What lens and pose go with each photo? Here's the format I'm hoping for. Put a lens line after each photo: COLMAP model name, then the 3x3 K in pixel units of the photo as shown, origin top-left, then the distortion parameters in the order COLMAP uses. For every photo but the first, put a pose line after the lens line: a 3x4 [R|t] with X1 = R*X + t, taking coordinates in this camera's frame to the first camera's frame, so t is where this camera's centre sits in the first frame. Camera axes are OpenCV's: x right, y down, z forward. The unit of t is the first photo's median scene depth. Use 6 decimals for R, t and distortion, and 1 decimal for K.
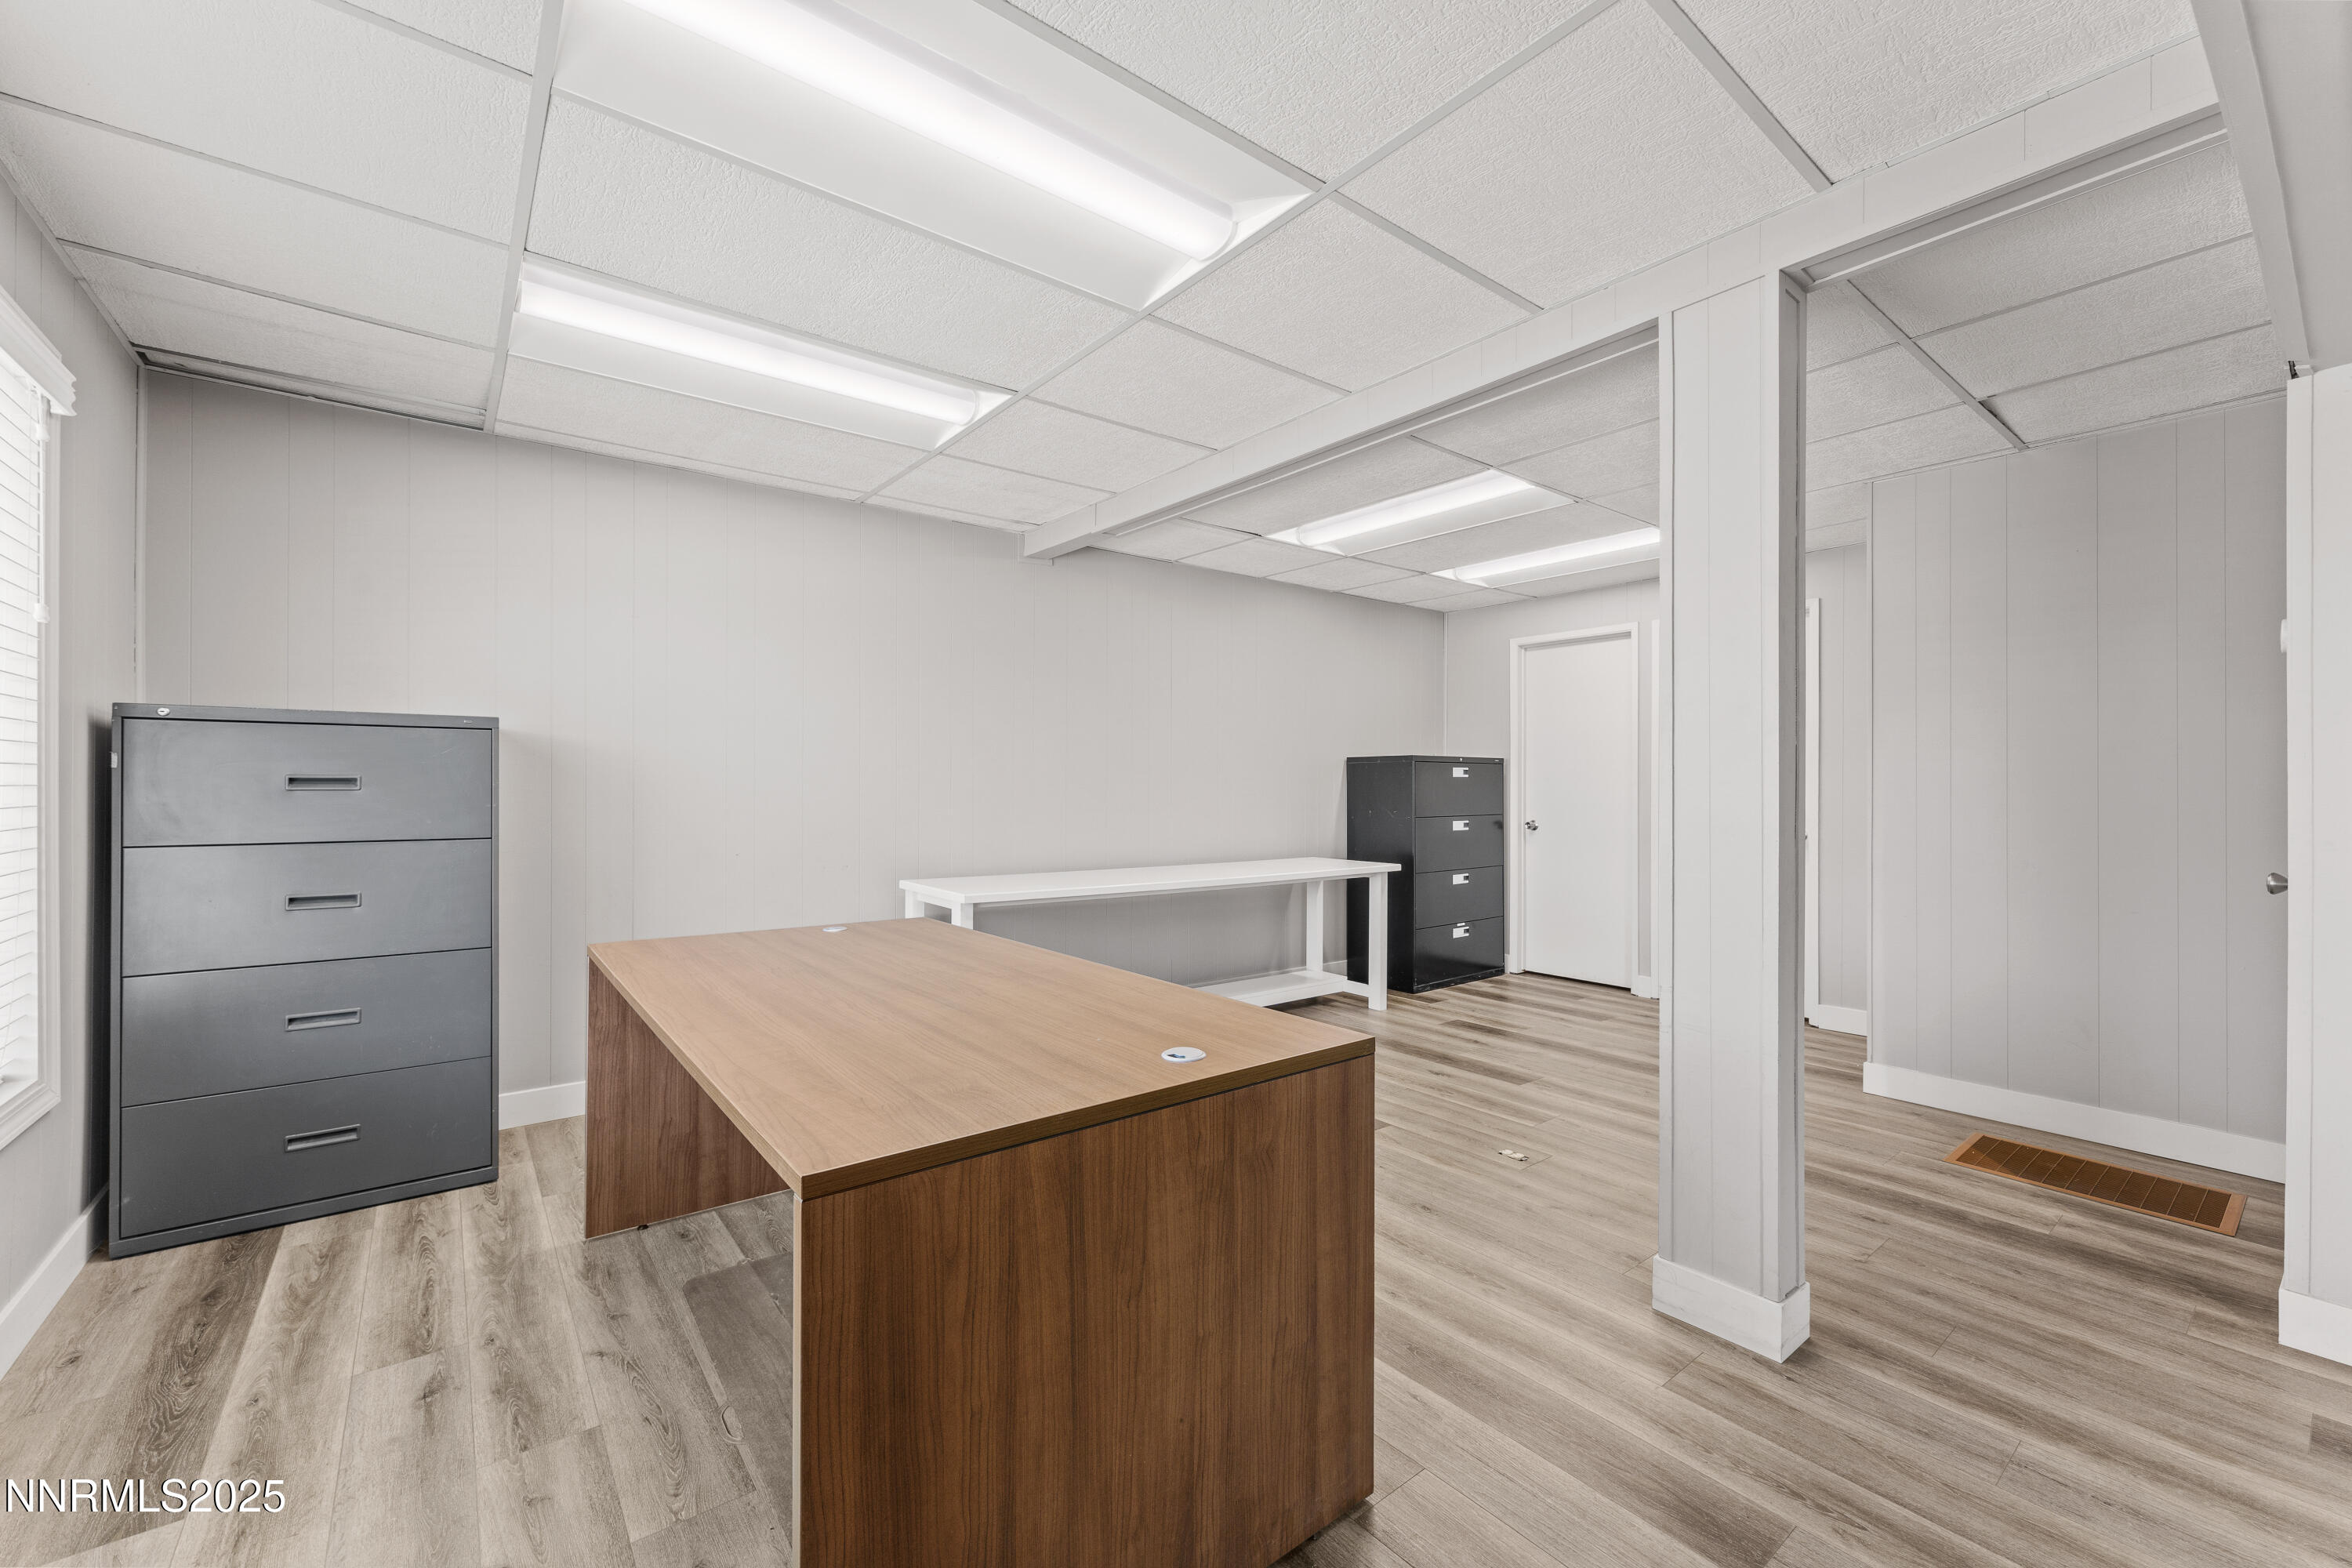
lens RADIAL K [[937.3, 0, 1176.0], [0, 937.3, 784.0], [0, 0, 1]] dist [-0.000521, -0.000031]
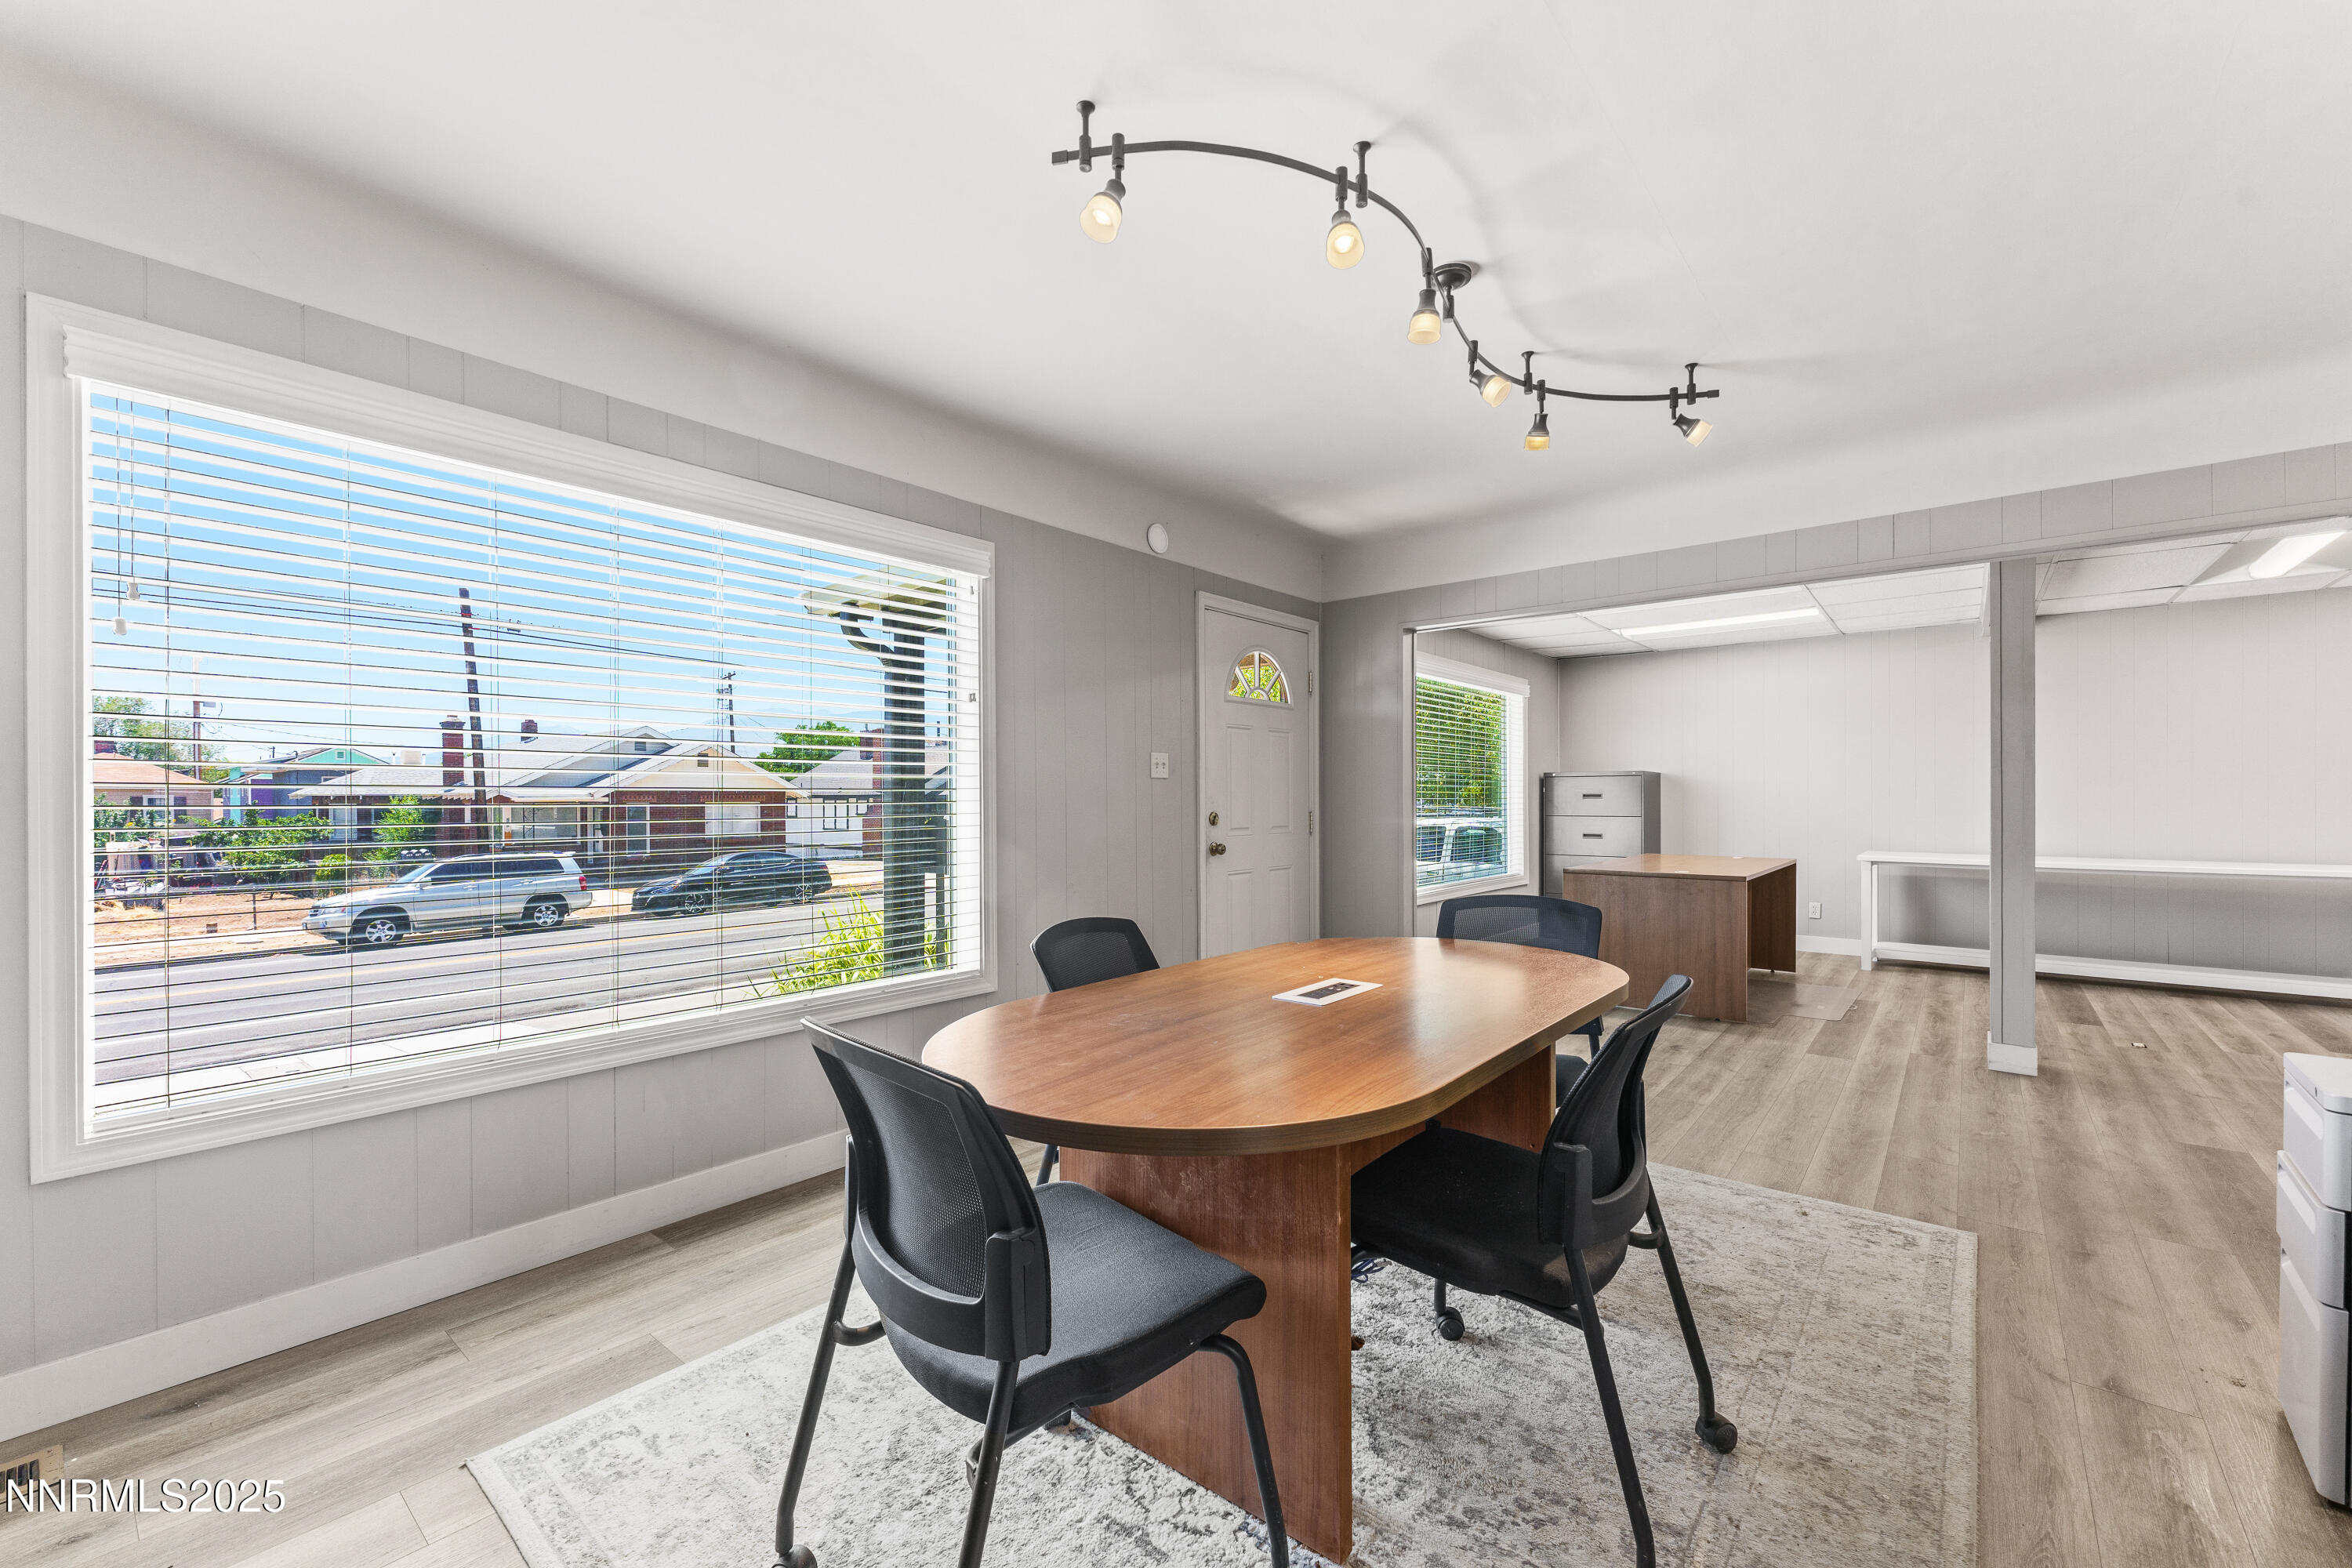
lens RADIAL K [[953.8, 0, 1178.5], [0, 953.8, 799.0], [0, 0, 1]] dist [0.000117, 0.000017]
pose [[0.214934, -0.001732, -0.976627, 1.604741], [0.007150, 0.999974, -0.000199, 0.002518], [0.976602, -0.006940, 0.214941, -0.834798]]
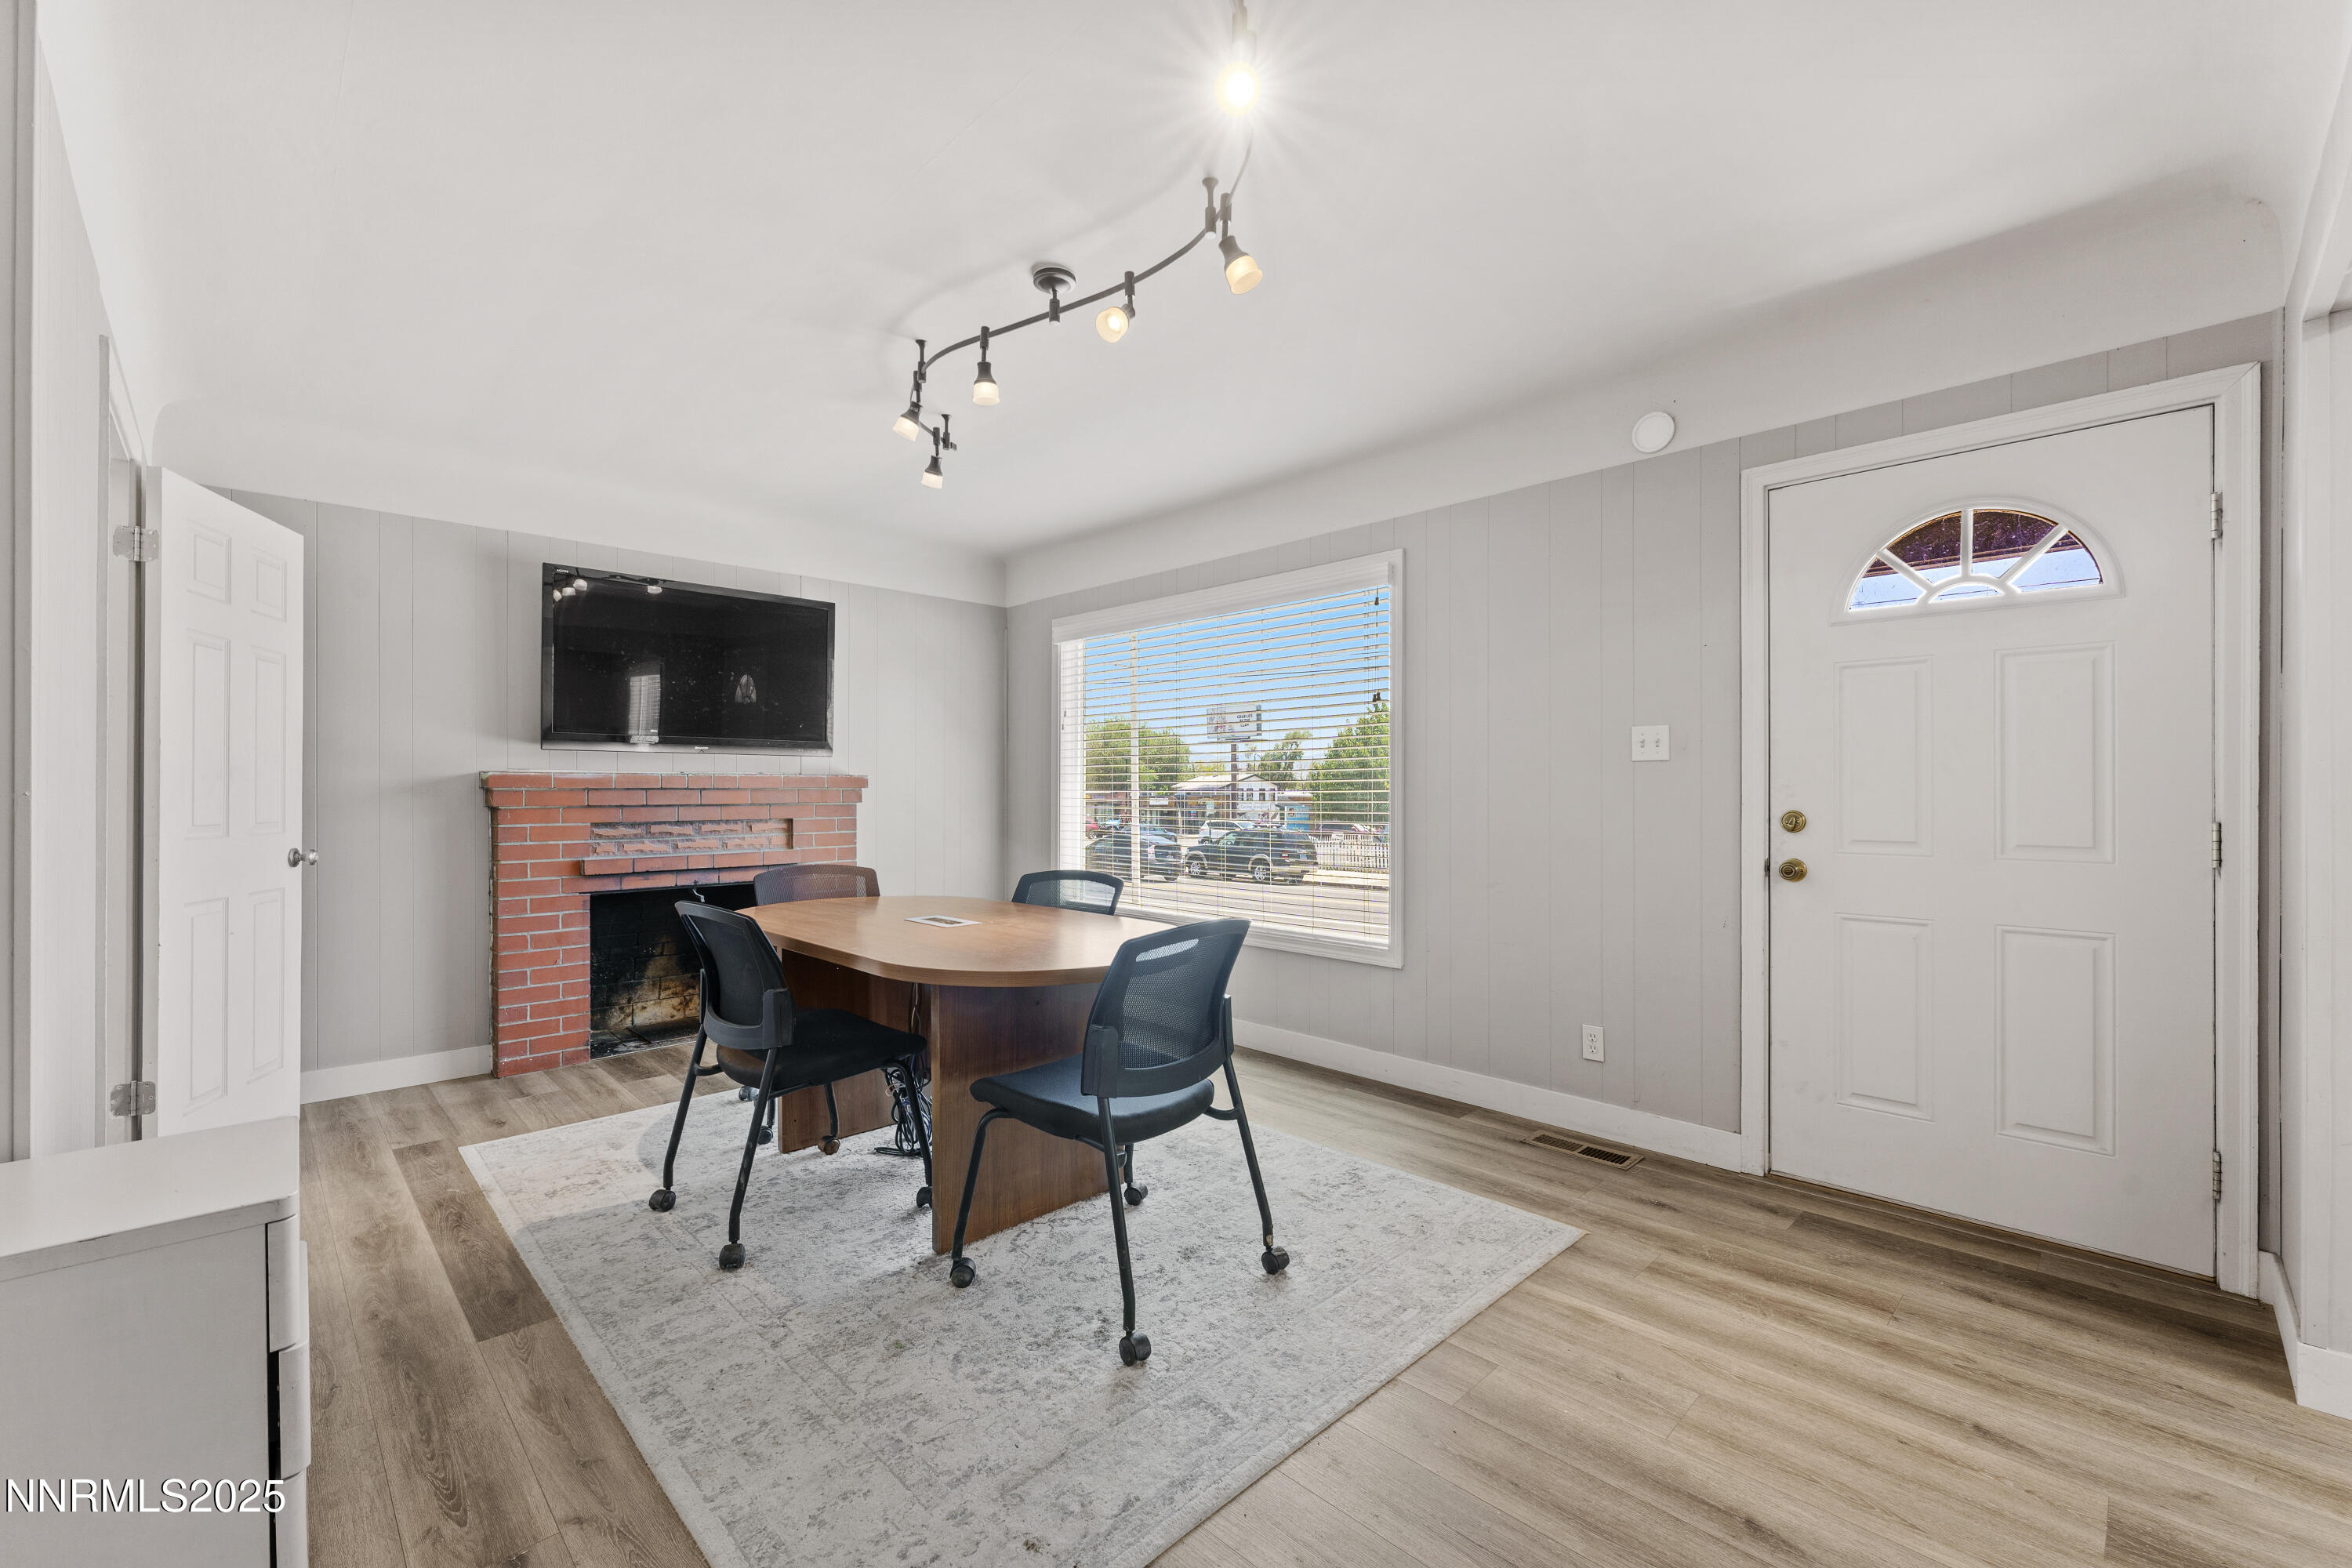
lens RADIAL K [[973.4, 0, 1180.0], [0, 973.4, 786.9], [0, 0, 1]] dist [-0.003383, -0.000428]
pose [[-0.993788, -0.001622, -0.111278, 0.784637], [-0.000984, 0.999983, -0.005780, 0.006348], [0.111285, -0.005635, -0.993773, 0.523131]]
